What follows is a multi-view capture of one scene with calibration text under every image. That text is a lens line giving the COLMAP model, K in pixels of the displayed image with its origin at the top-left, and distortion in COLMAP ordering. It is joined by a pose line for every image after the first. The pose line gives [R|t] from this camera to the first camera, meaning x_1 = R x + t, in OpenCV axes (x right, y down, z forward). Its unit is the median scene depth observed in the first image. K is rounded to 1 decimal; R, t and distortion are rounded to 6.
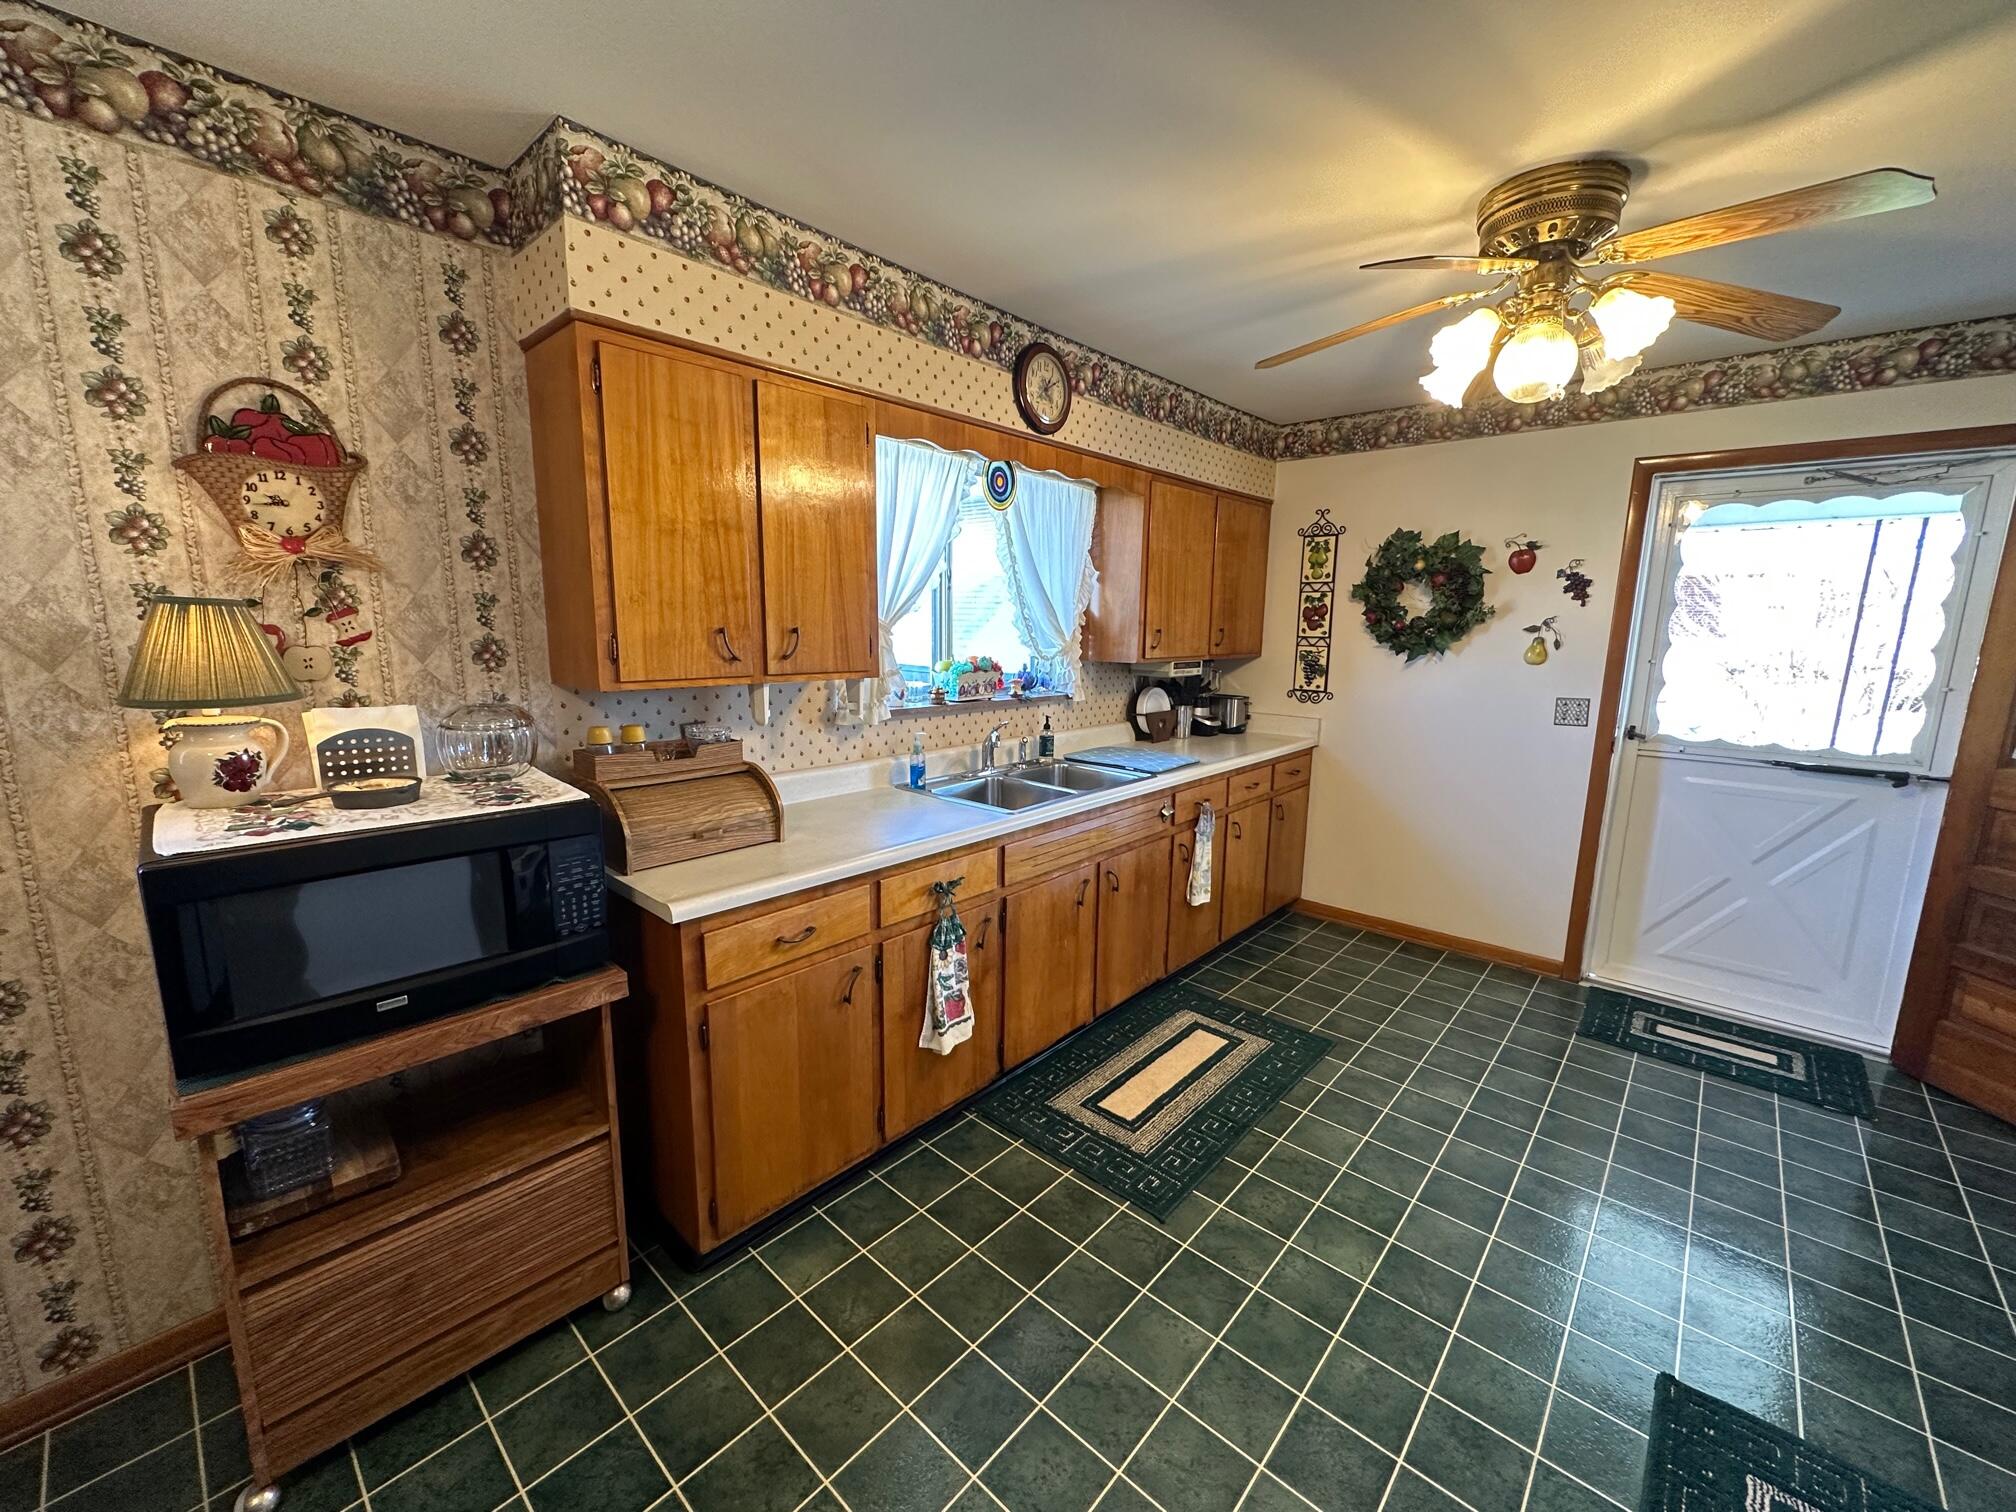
lens RADIAL K [[799.5, 0, 1009.7], [0, 799.5, 759.8], [0, 0, 1]] dist [-0.002670, 0.000659]
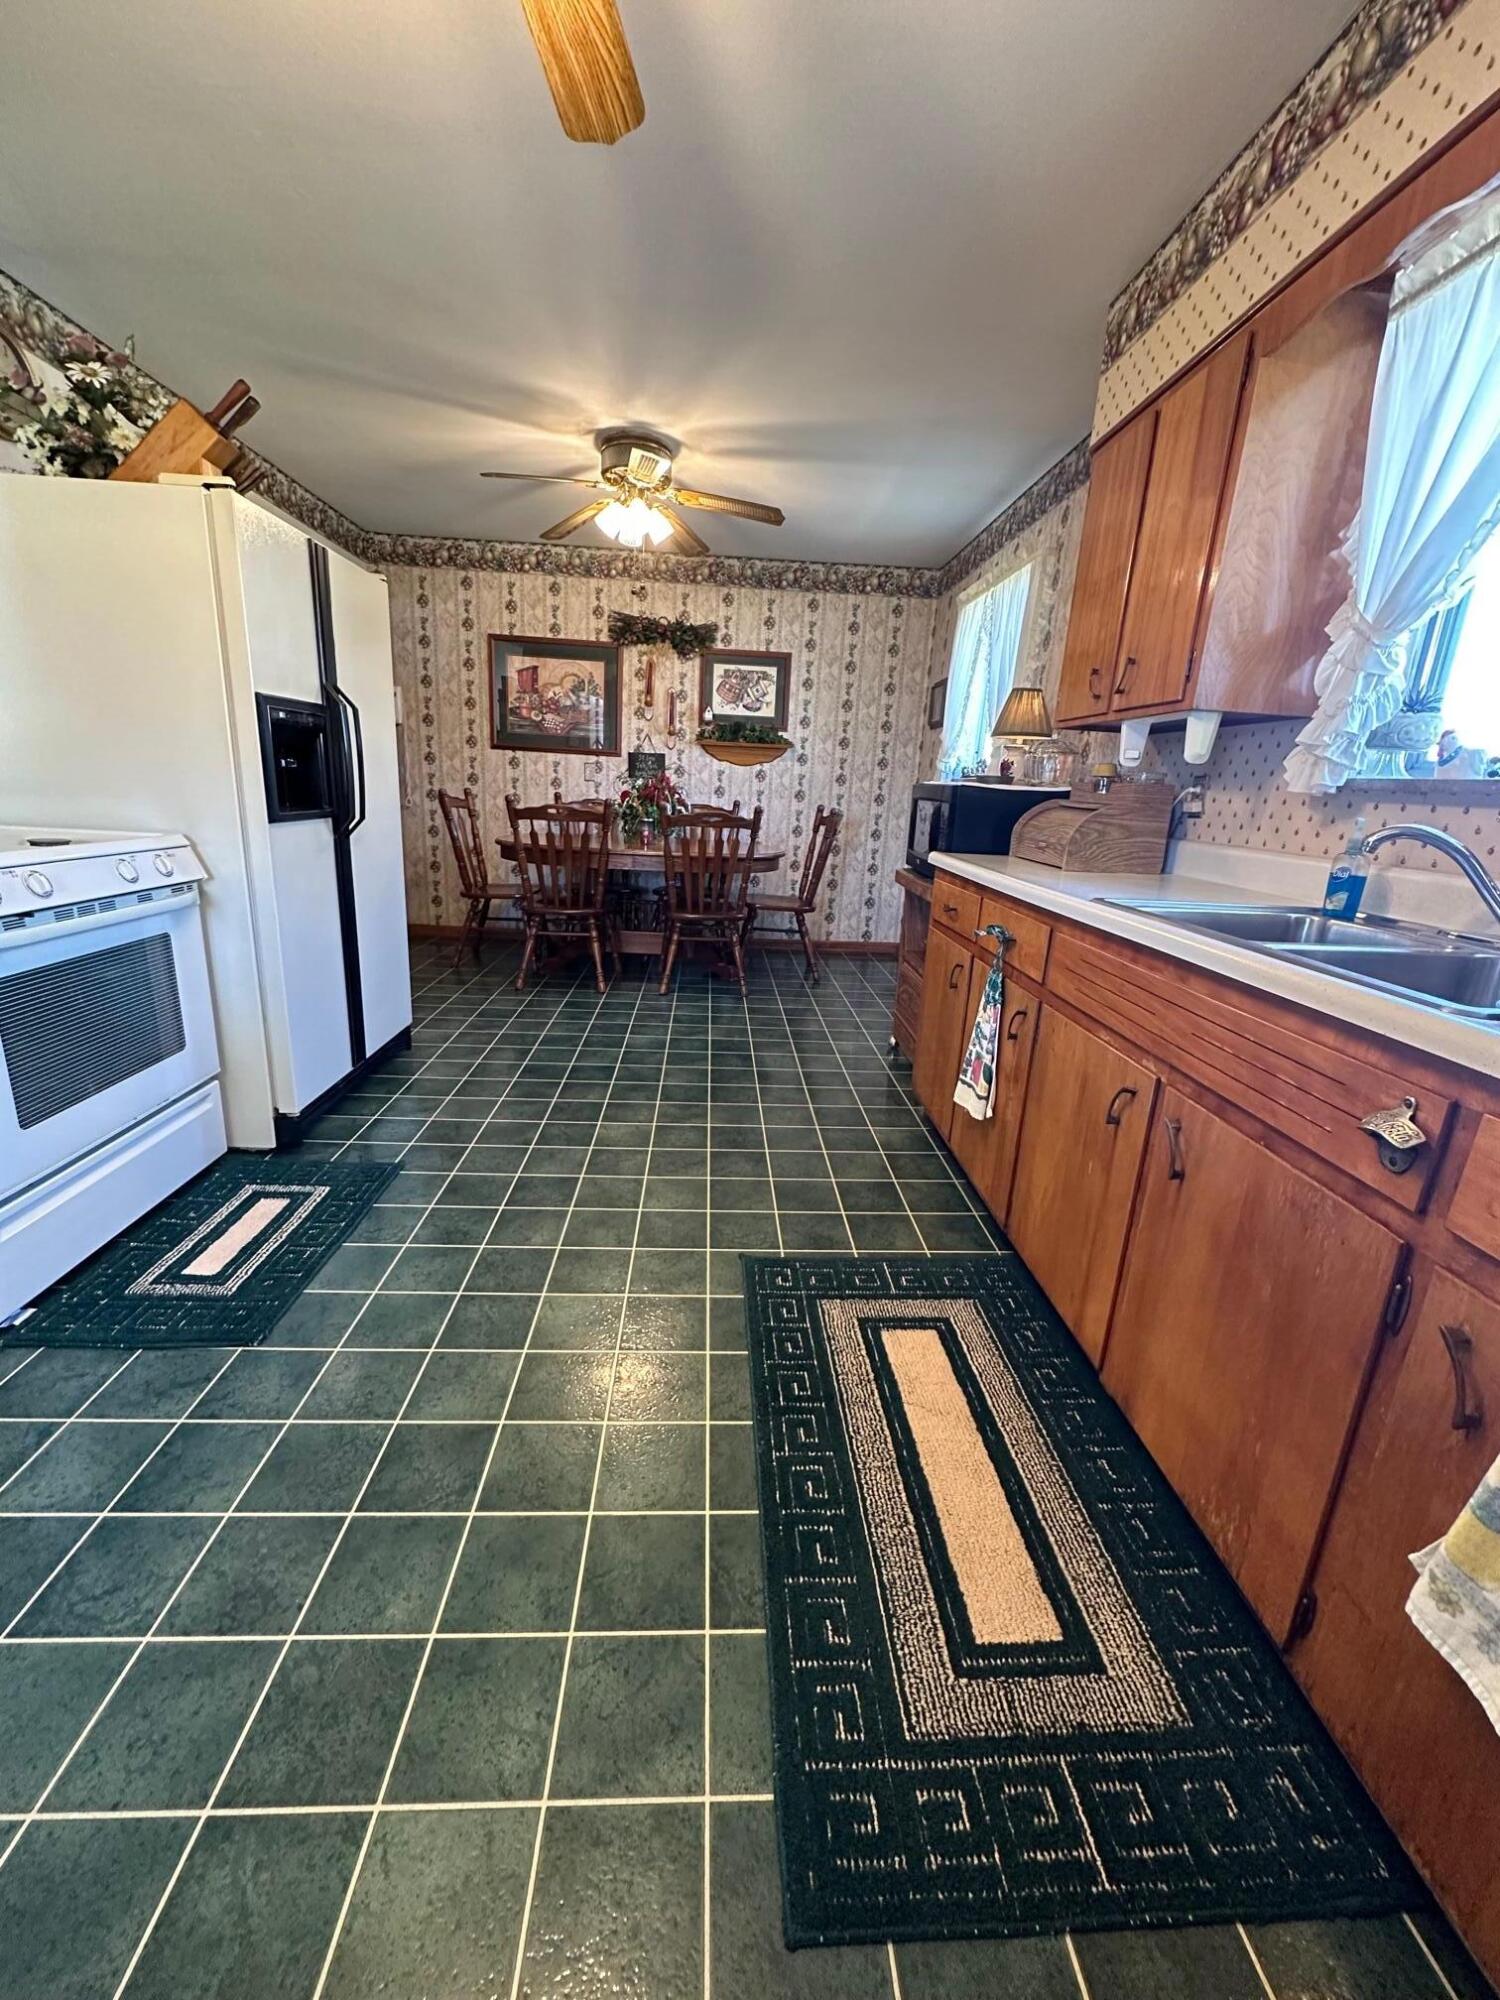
lens RADIAL K [[793.1, 0, 748.0], [0, 793.1, 998.3], [0, 0, 1]] dist [-0.002670, 0.000659]
pose [[-0.707380, 0.134121, -0.693992, 0.812740], [-0.187885, 0.910833, 0.367536, -0.057081], [0.681405, 0.390378, -0.619106, 1.486982]]
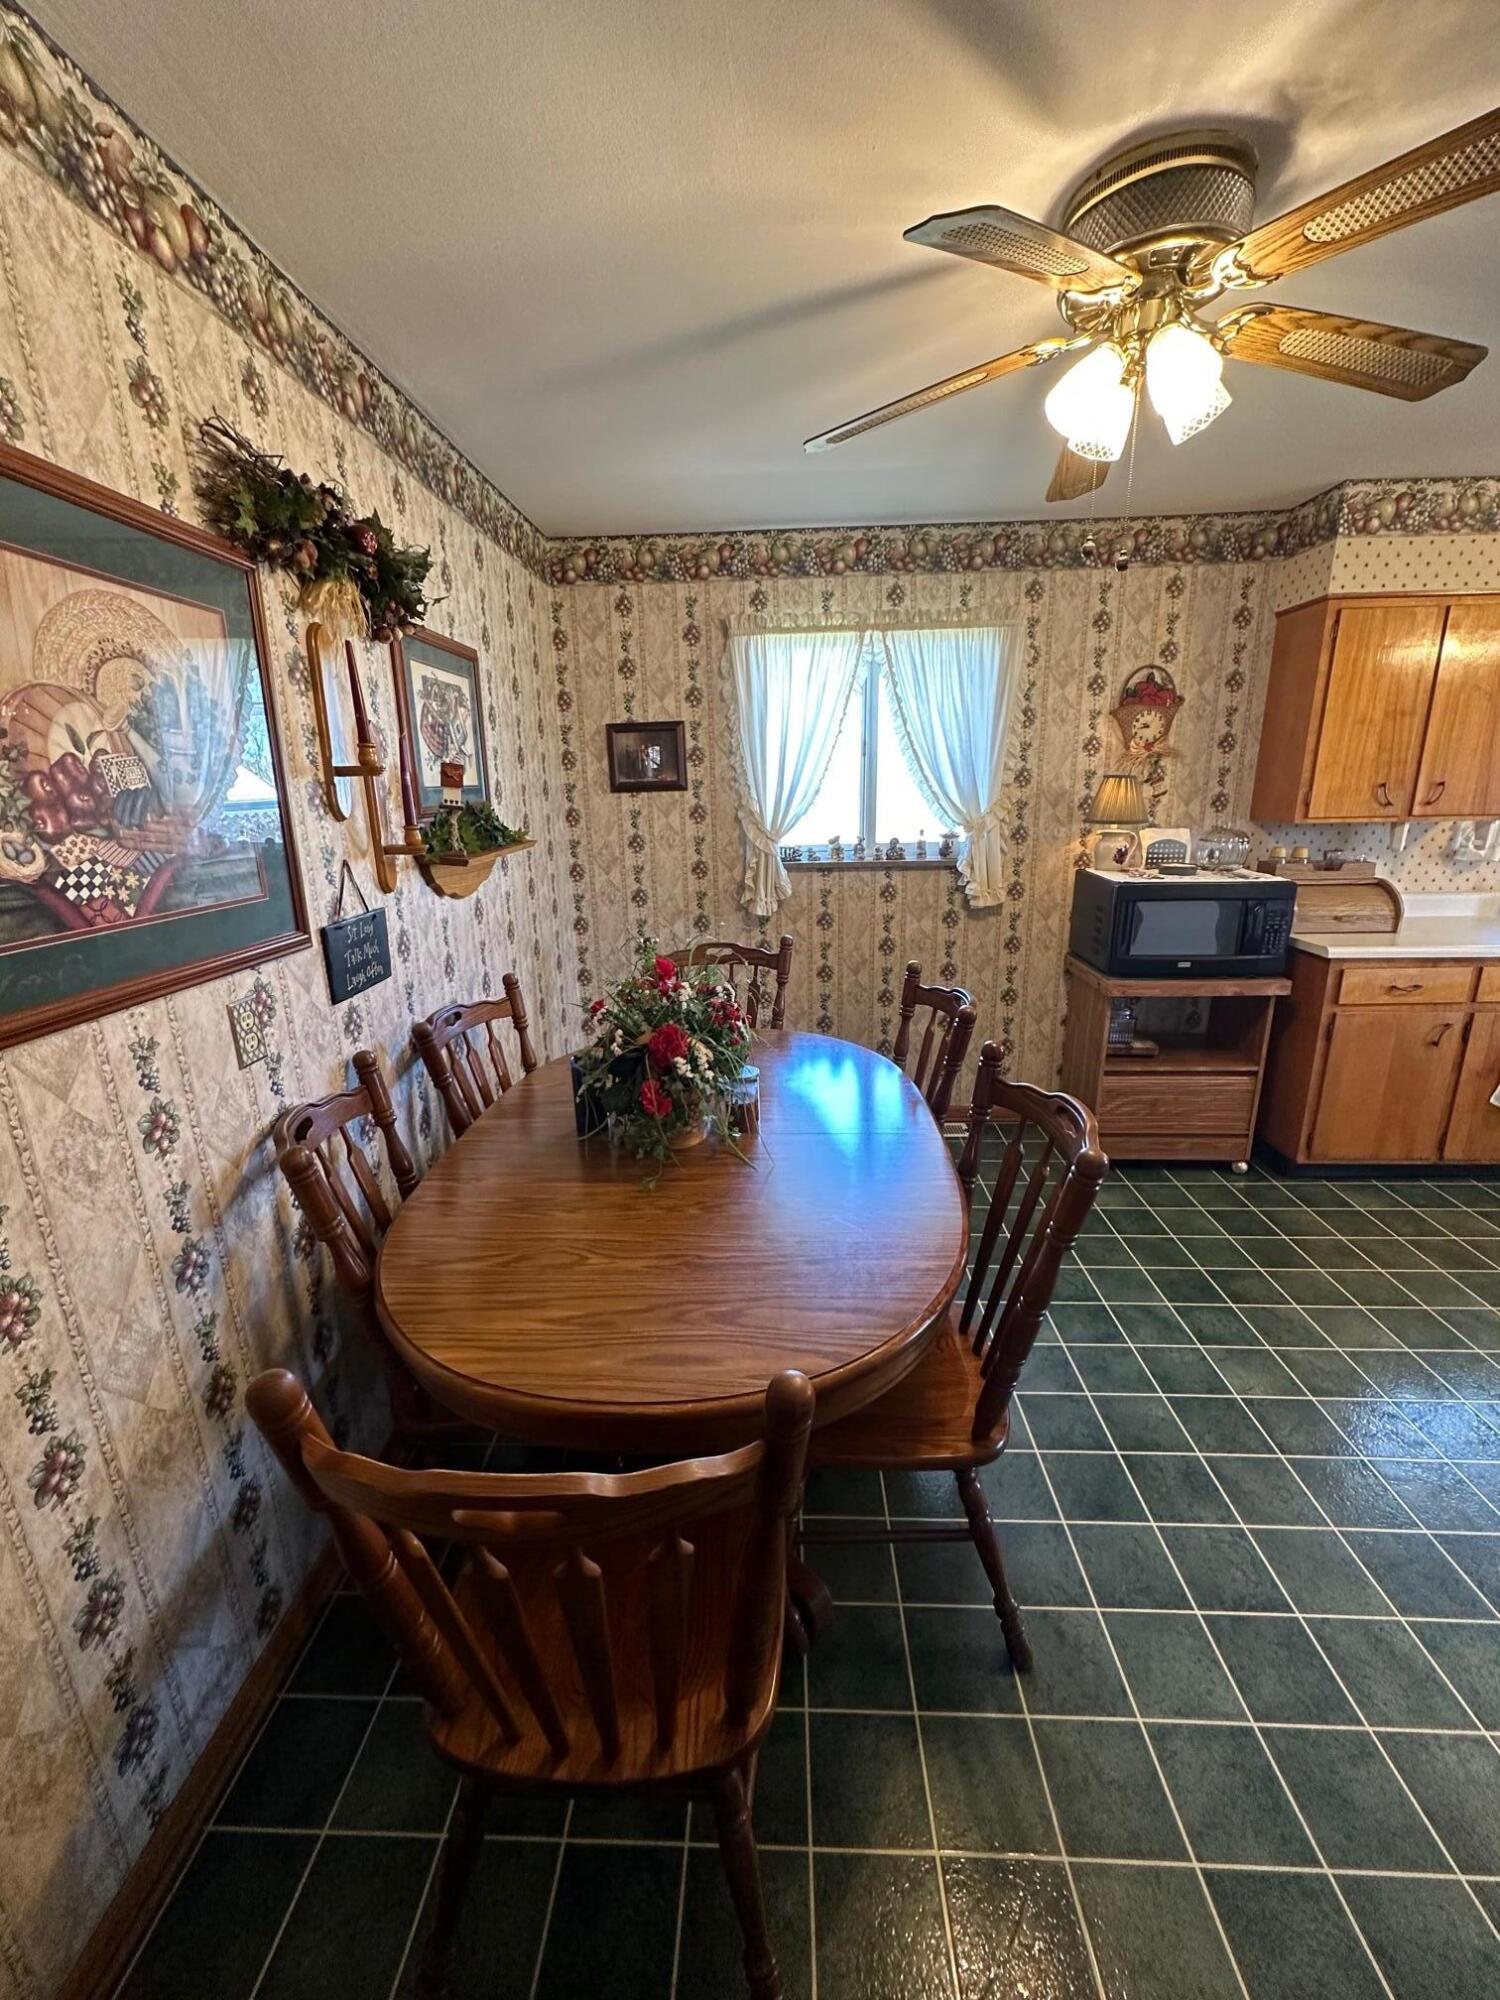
lens RADIAL K [[793.1, 0, 753.7], [0, 793.1, 998.3], [0, 0, 1]] dist [-0.002670, 0.000659]
pose [[0.637455, 0.171330, -0.751197, 0.070470], [-0.104537, 0.985180, 0.135987, 0.150109], [0.763363, -0.008158, 0.645918, -0.840580]]
